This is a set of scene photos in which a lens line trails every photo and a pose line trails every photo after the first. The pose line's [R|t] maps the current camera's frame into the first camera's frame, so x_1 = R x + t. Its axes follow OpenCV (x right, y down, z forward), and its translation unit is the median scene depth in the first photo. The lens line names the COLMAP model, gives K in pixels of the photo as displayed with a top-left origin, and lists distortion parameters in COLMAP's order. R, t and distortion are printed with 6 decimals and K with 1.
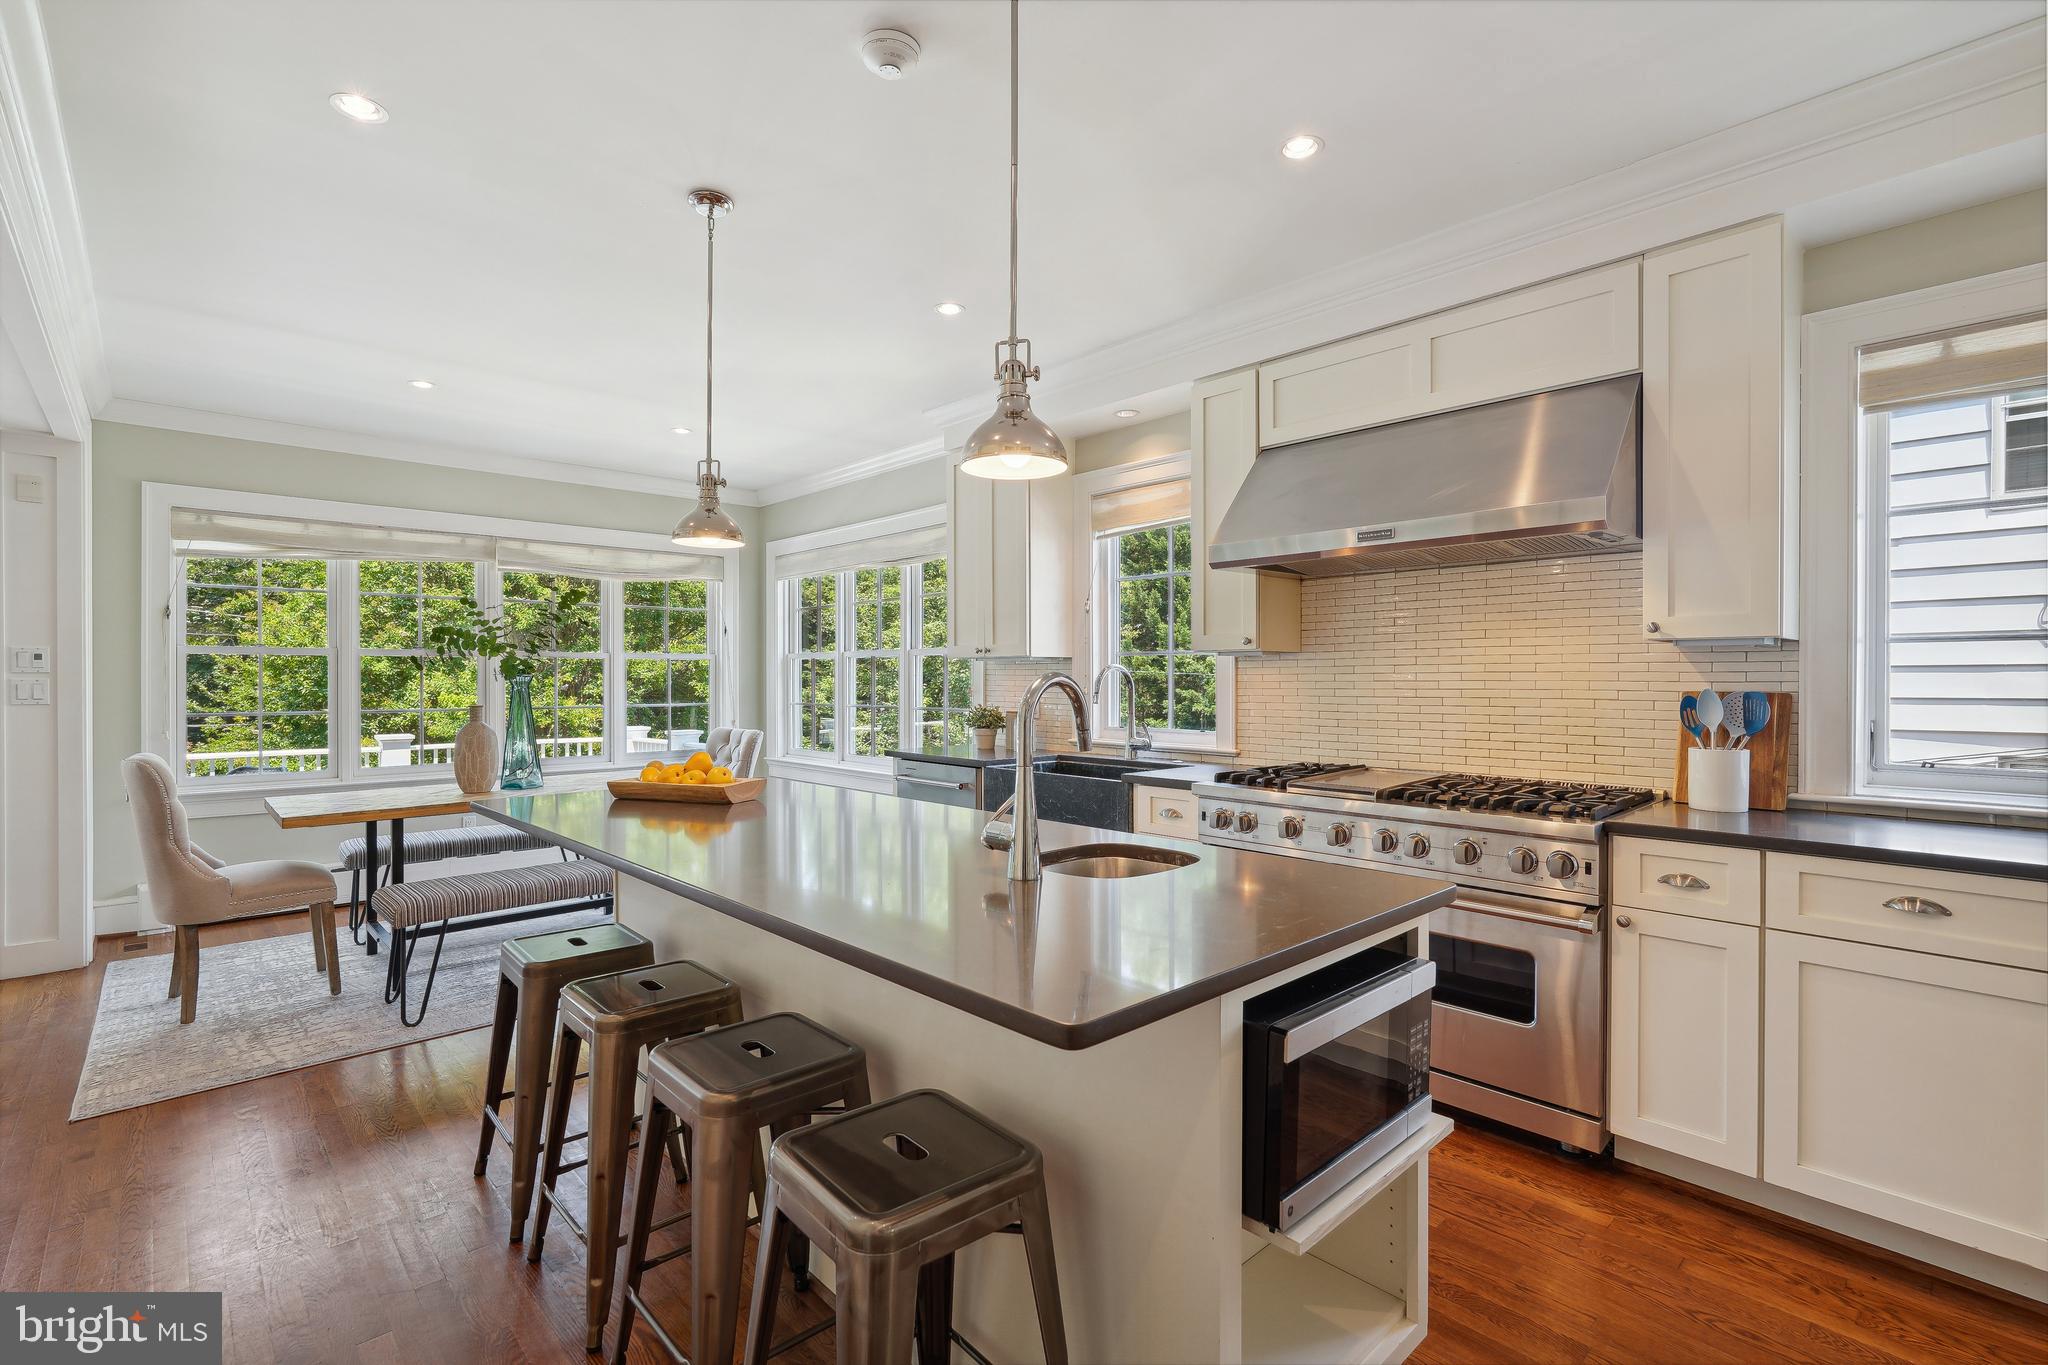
lens RADIAL K [[932.8, 0, 1024.0], [0, 932.8, 682.5], [0, 0, 1]] dist [-0.003070, 0.000138]
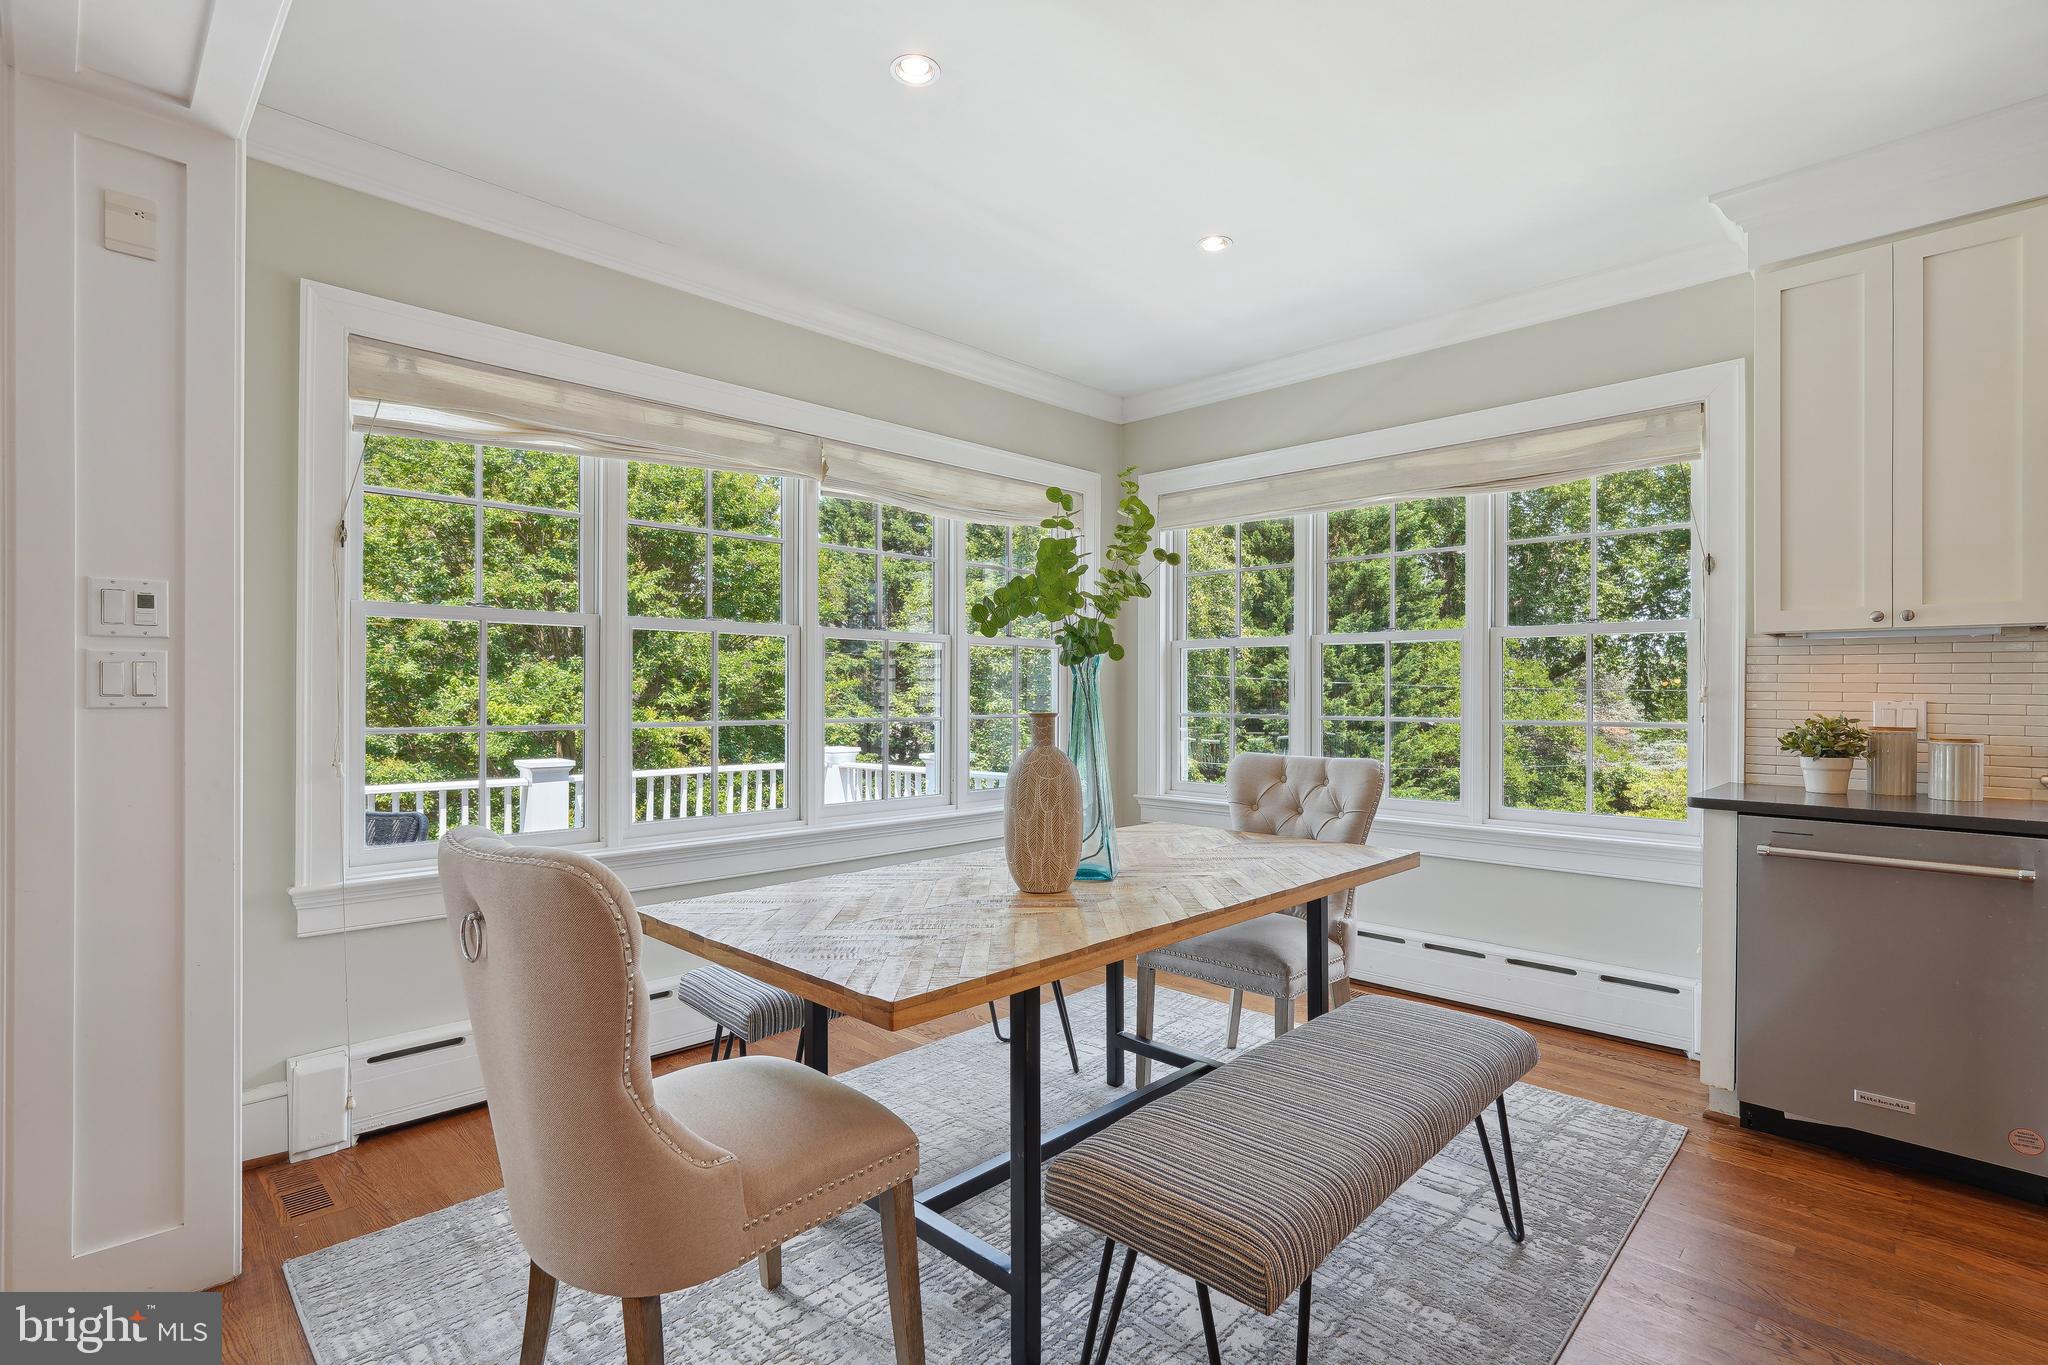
lens RADIAL K [[970.5, 0, 1020.9], [0, 970.5, 692.8], [0, 0, 1]] dist [-0.002308, -0.000035]
pose [[0.999051, 0.001574, 0.043528, -0.561019], [-0.001412, 0.999992, -0.003769, 0.014996], [-0.043534, 0.003703, 0.999045, 0.438154]]
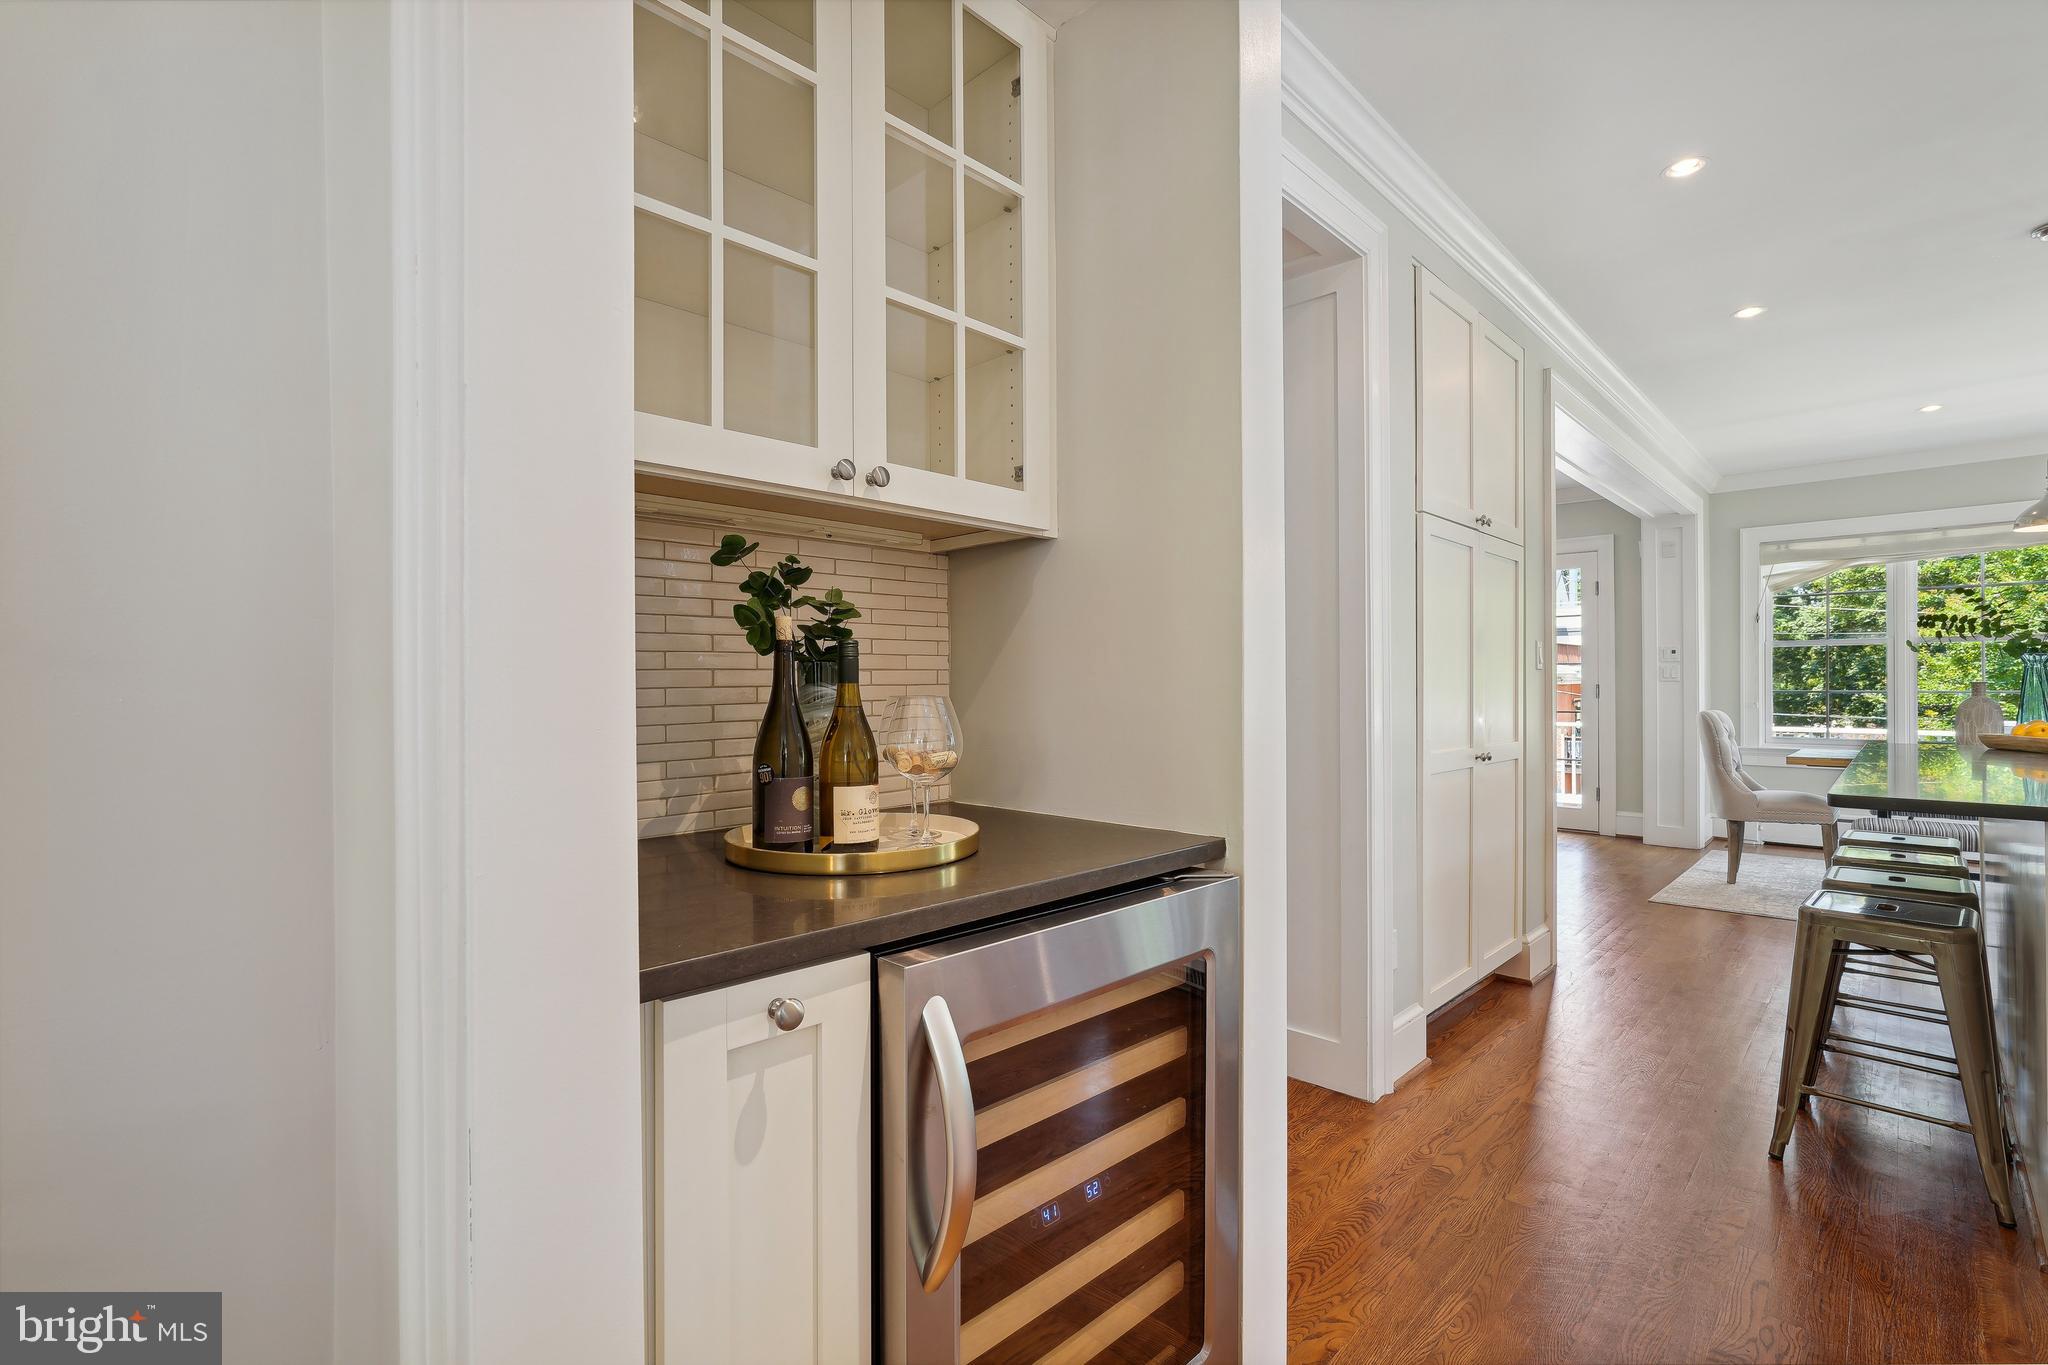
lens RADIAL K [[917.6, 0, 1024.0], [0, 917.6, 682.5], [0, 0, 1]] dist [-0.000400, 0.000310]
pose [[0.054776, -0.002258, -0.998496, 0.404730], [0.000426, 0.999997, -0.002238, 0.024500], [0.998499, -0.000303, 0.054777, -0.185817]]
